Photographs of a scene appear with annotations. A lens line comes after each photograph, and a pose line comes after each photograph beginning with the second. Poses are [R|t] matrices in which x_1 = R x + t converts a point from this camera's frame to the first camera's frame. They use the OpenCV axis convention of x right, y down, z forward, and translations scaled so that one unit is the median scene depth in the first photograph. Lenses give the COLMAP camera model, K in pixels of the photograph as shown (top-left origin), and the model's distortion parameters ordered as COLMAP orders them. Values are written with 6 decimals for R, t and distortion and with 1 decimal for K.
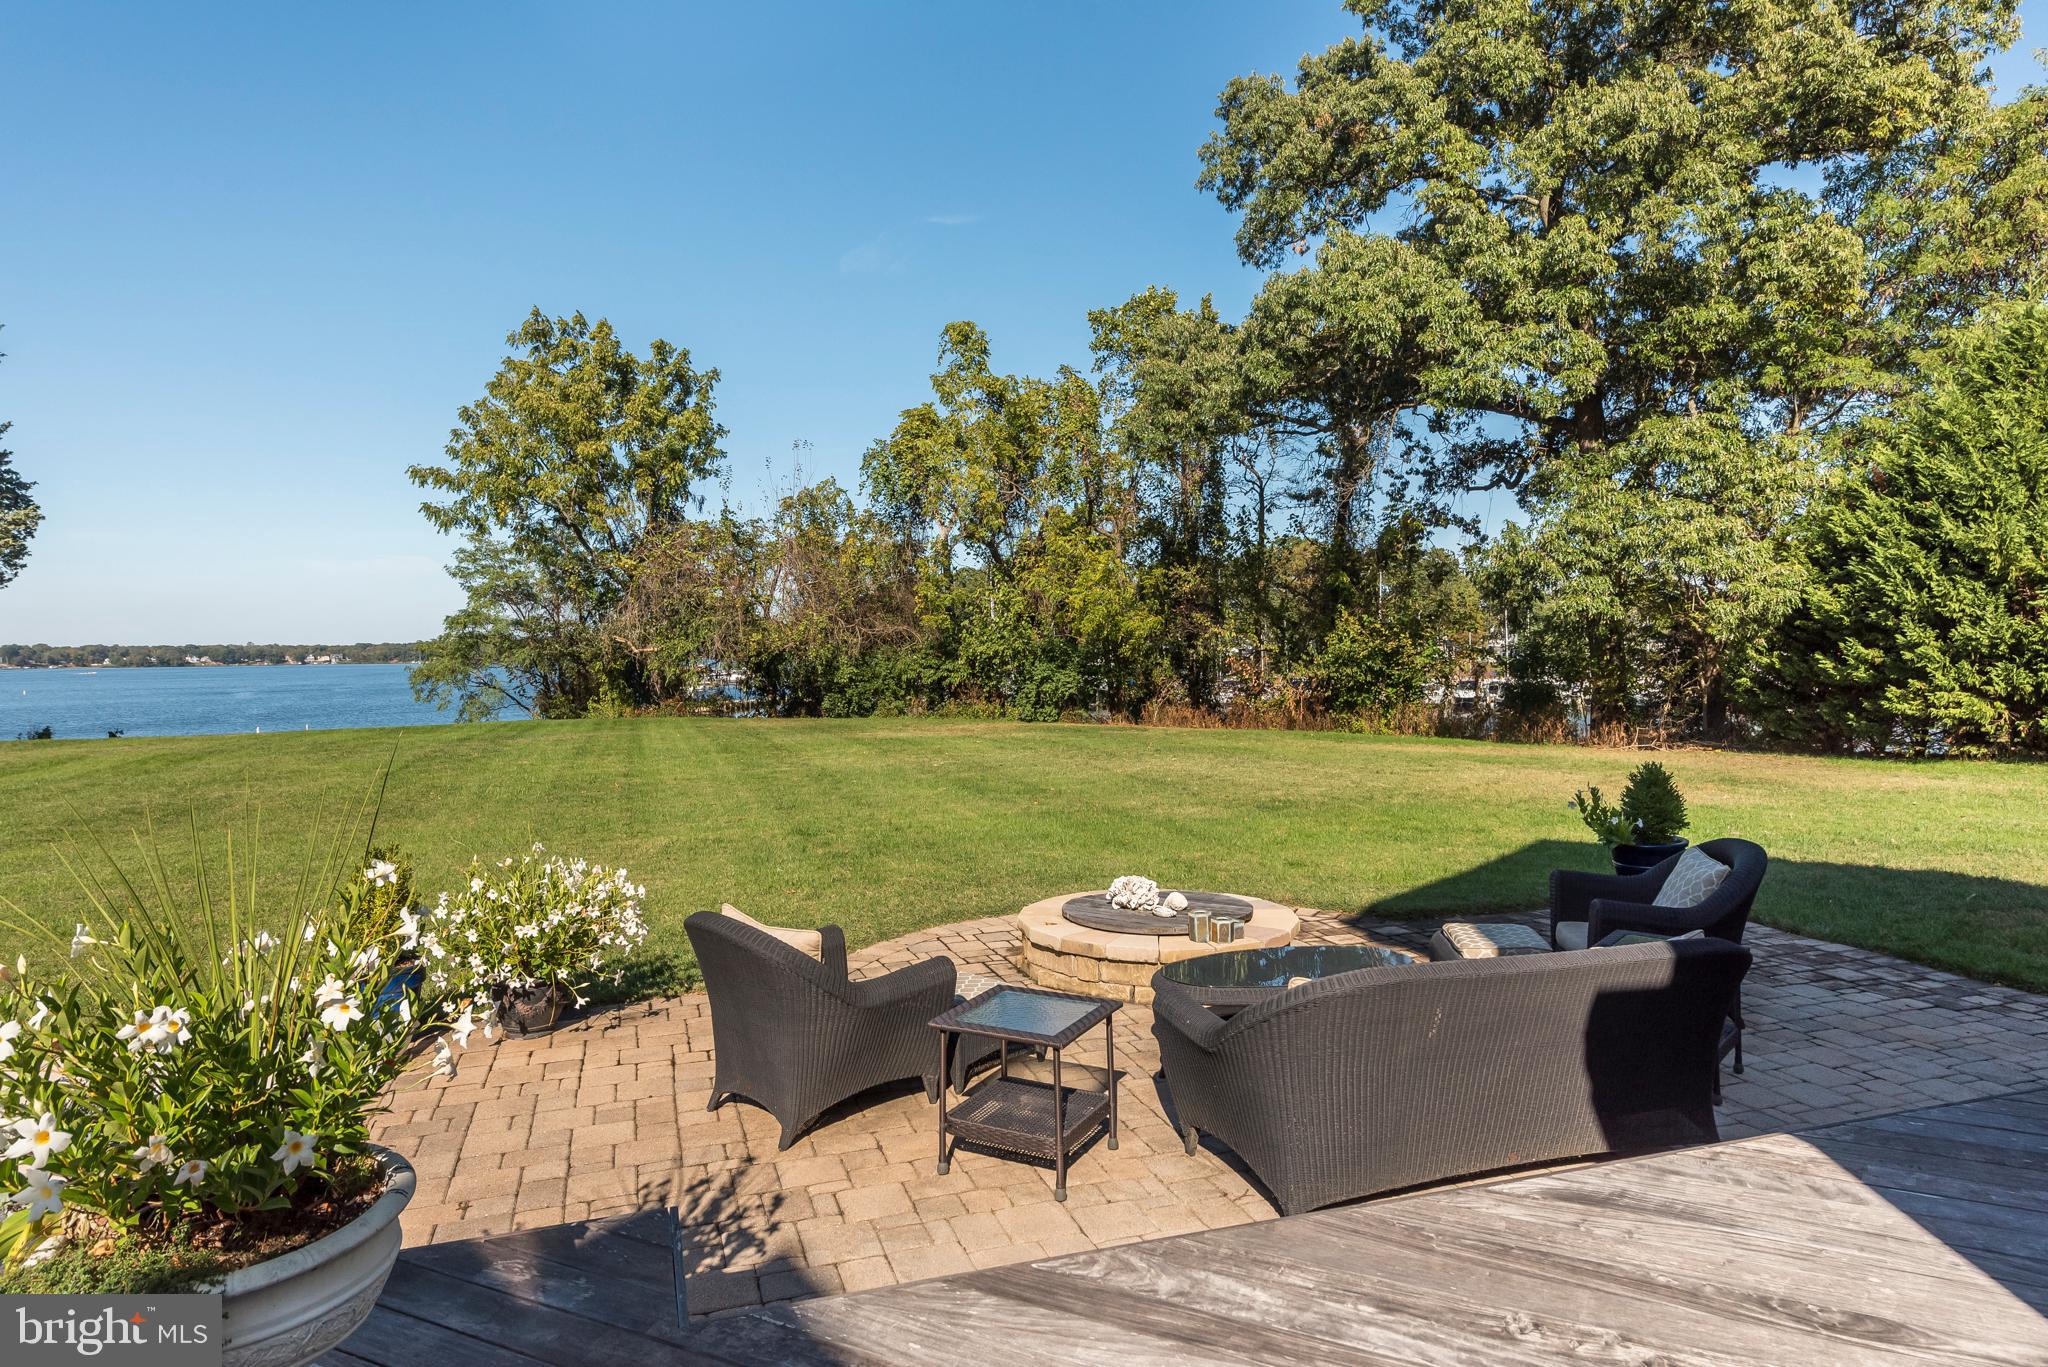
lens RADIAL K [[1212.1, 0, 1027.3], [0, 1212.1, 677.4], [0, 0, 1]] dist [0.036975, -0.031037]
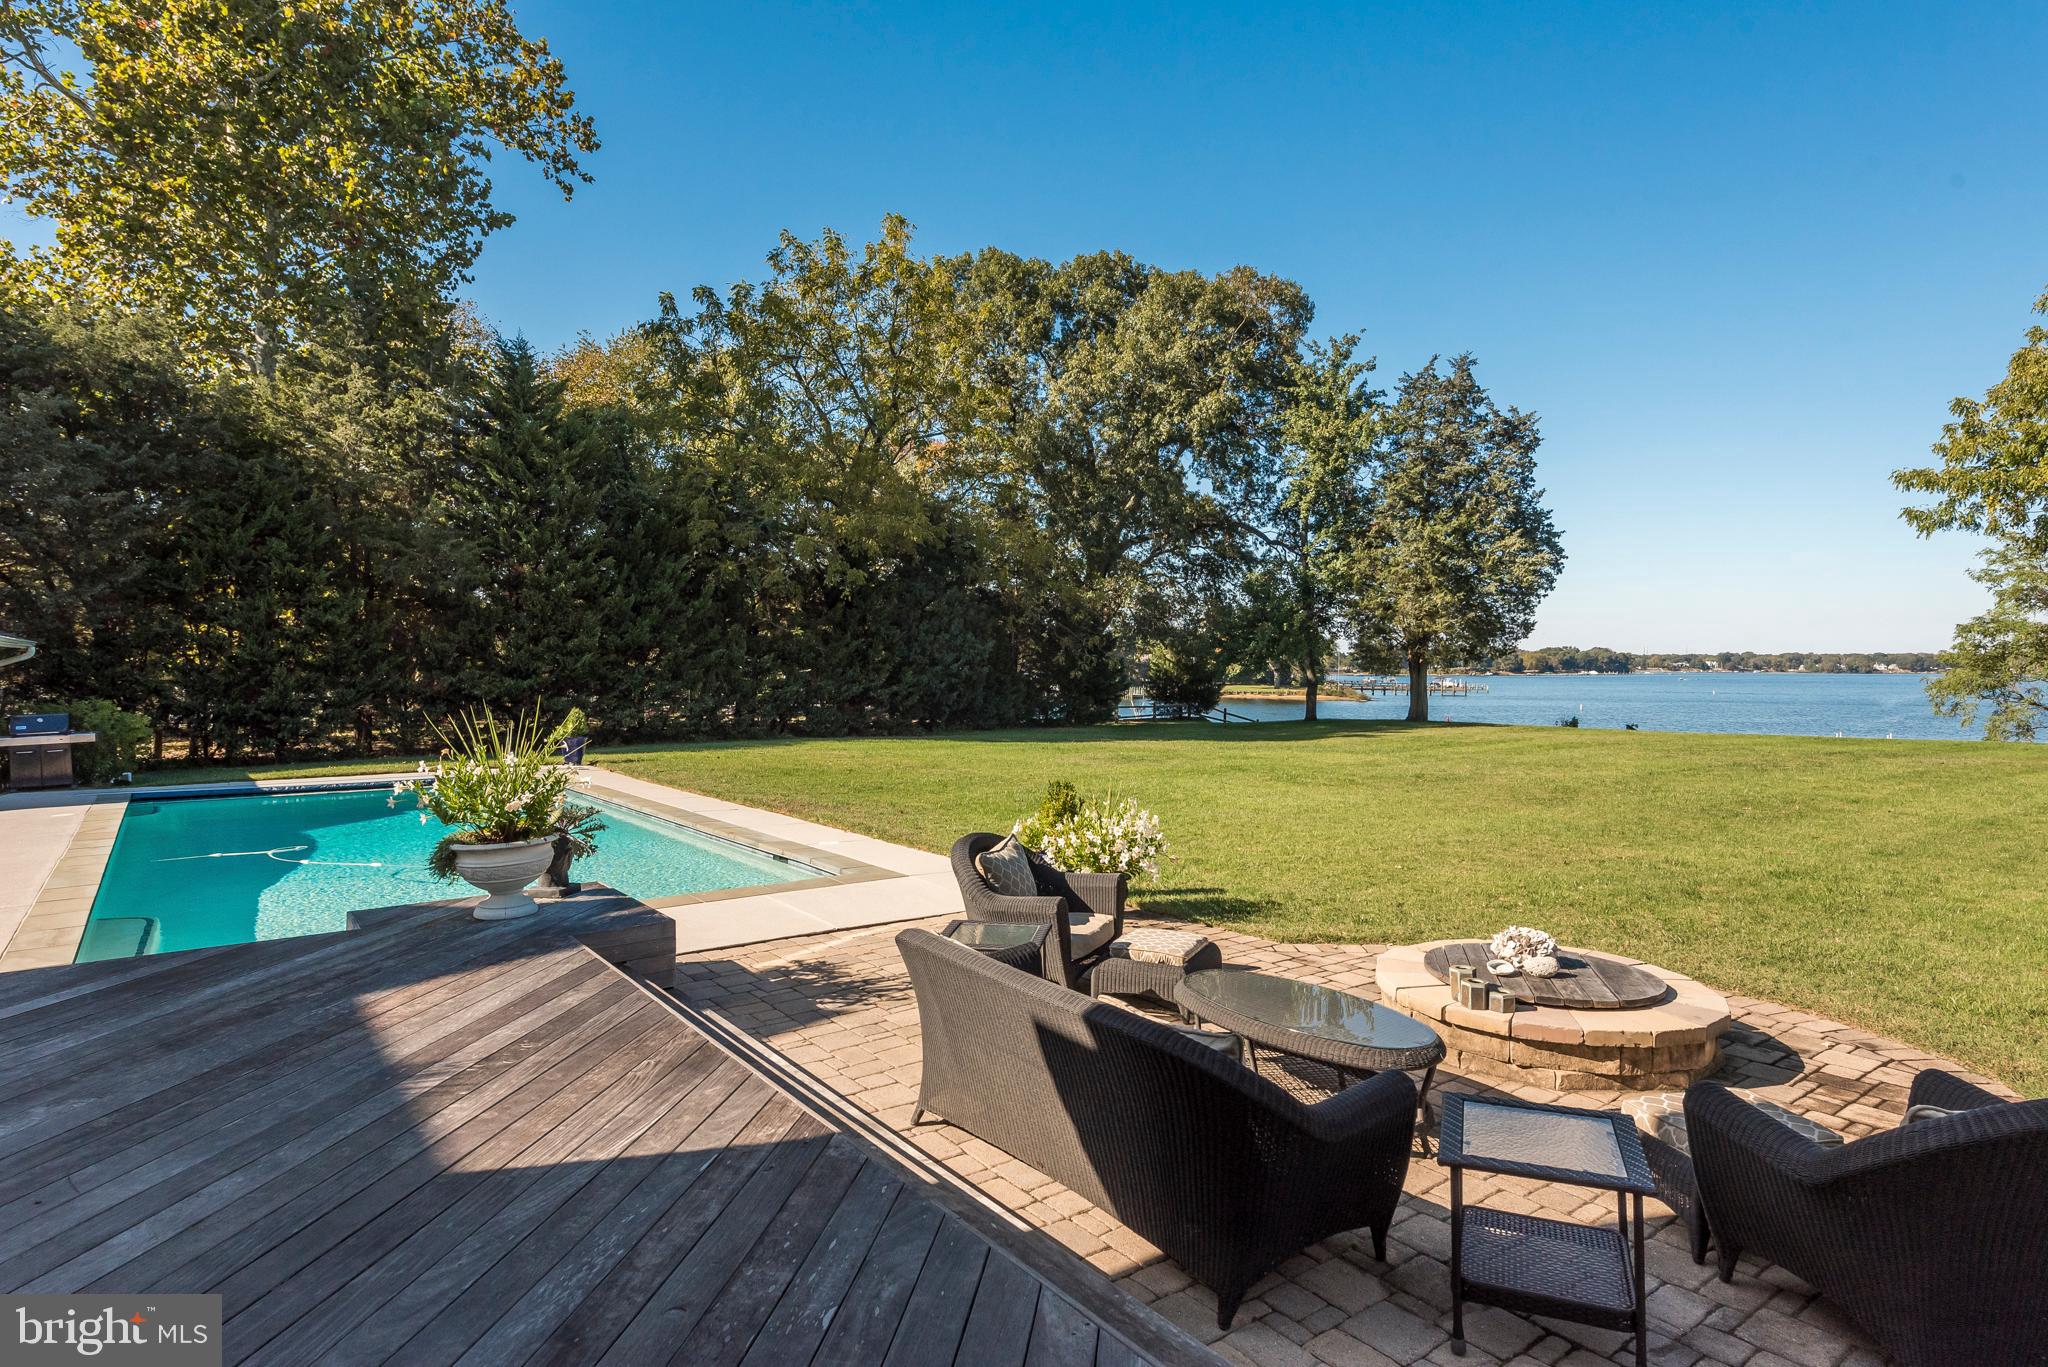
lens RADIAL K [[1110.3, 0, 1031.1], [0, 1110.3, 677.1], [0, 0, 1]] dist [0.036923, -0.023111]
pose [[0.316883, 0.023621, -0.948170, 0.133405], [-0.028393, 0.999478, 0.015410, -0.004062], [0.948039, 0.022038, 0.317389, 0.070318]]
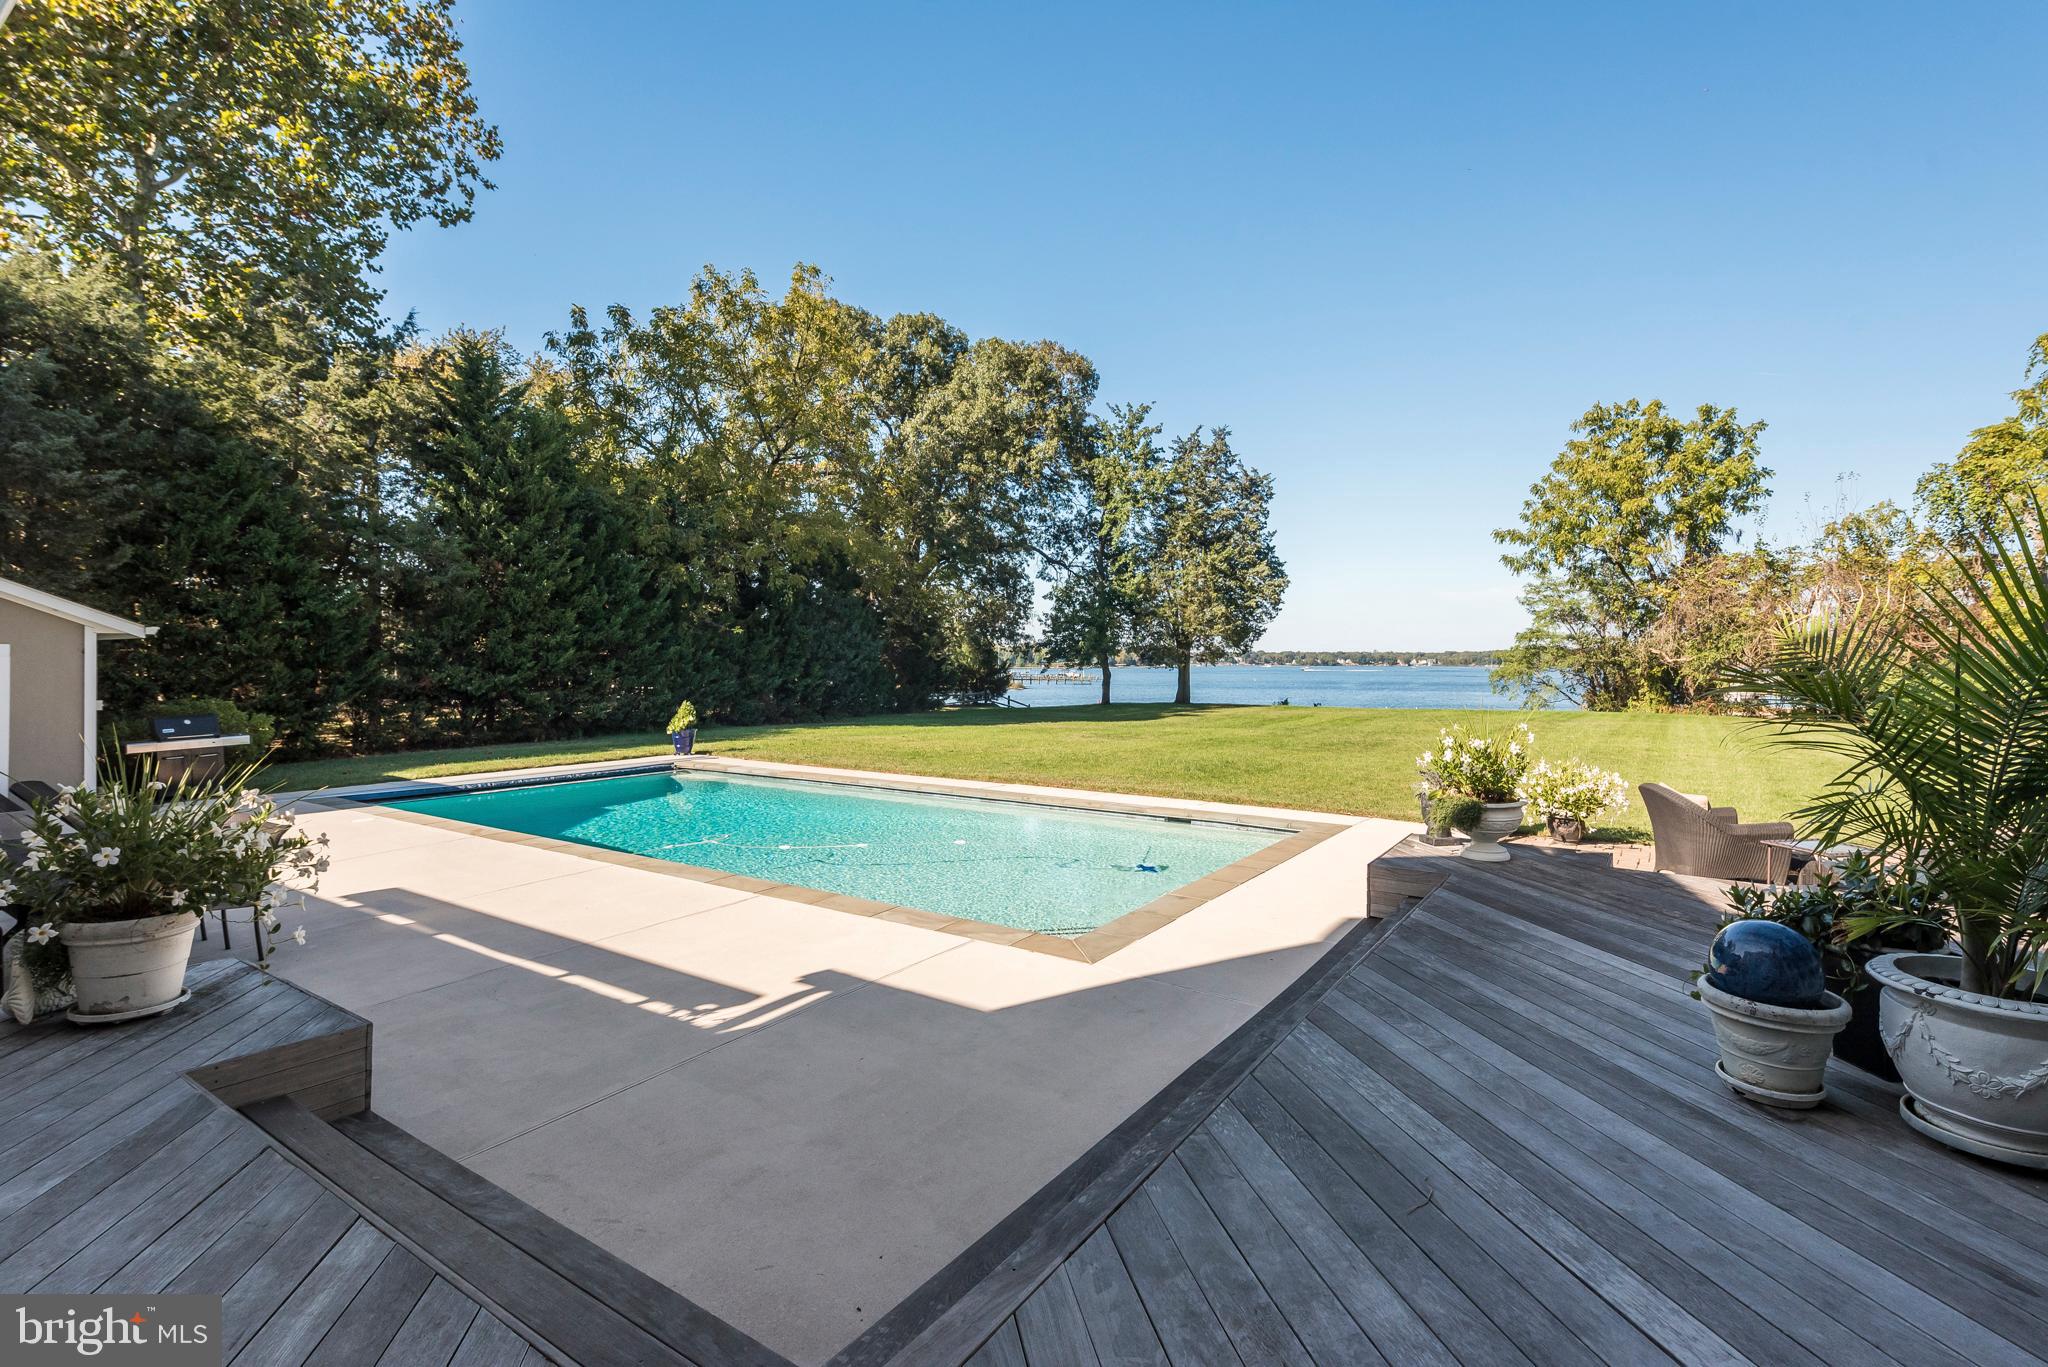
lens RADIAL K [[936.6, 0, 1031.7], [0, 936.6, 660.1], [0, 0, 1]] dist [0.024409, -0.013260]
pose [[0.609003, 0.013604, -0.793052, 0.048479], [-0.028451, 0.999584, -0.004702, 0.001182], [0.792658, 0.025426, 0.609136, -0.111312]]
